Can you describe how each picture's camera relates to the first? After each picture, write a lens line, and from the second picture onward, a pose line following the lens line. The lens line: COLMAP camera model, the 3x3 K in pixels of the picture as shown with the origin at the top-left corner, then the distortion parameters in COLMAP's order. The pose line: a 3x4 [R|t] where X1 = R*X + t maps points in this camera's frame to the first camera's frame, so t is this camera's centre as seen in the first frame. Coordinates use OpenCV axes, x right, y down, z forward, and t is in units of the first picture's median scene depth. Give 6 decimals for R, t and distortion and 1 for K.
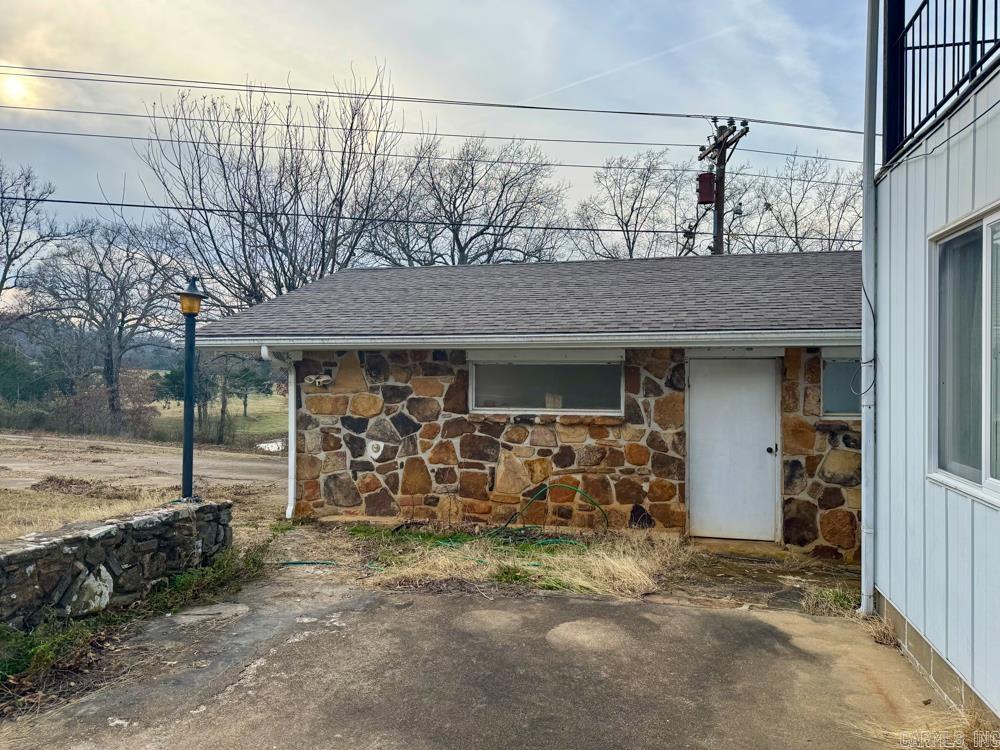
lens RADIAL K [[760.7, 0, 500.0], [0, 760.7, 375.0], [0, 0, 1]] dist [0.084673, -0.001450]
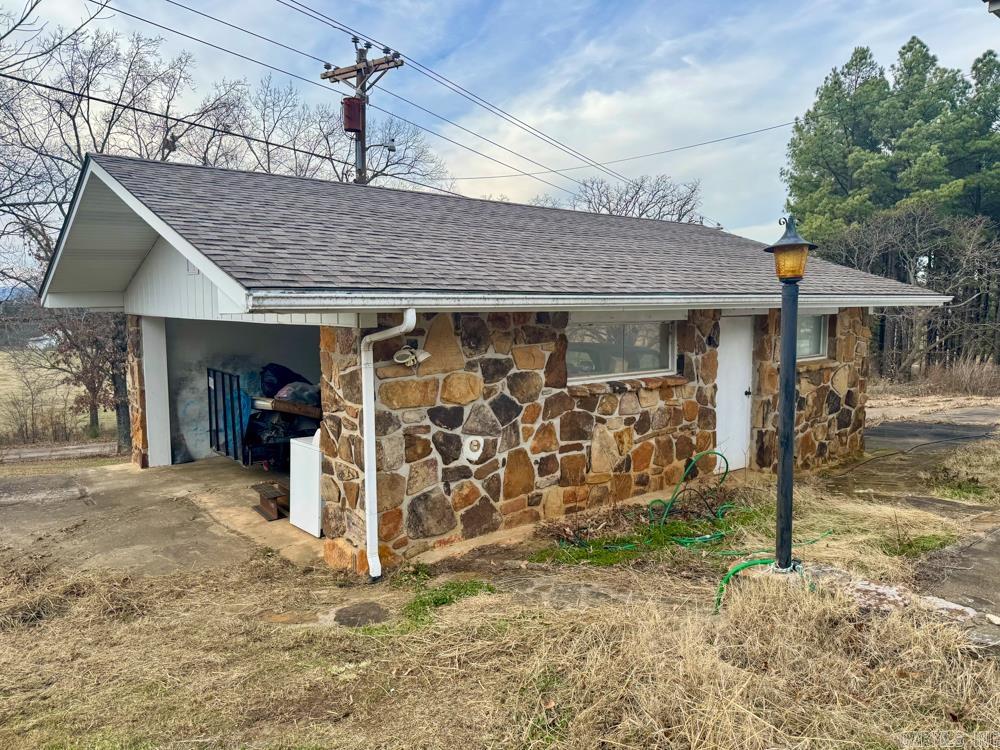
lens RADIAL K [[760.7, 0, 500.0], [0, 760.7, 375.0], [0, 0, 1]] dist [0.084673, -0.001450]
pose [[0.568310, -0.082882, 0.818630, -0.752875], [0.004241, 0.995196, 0.097814, -0.043224], [-0.822804, -0.052117, 0.565931, 0.583638]]
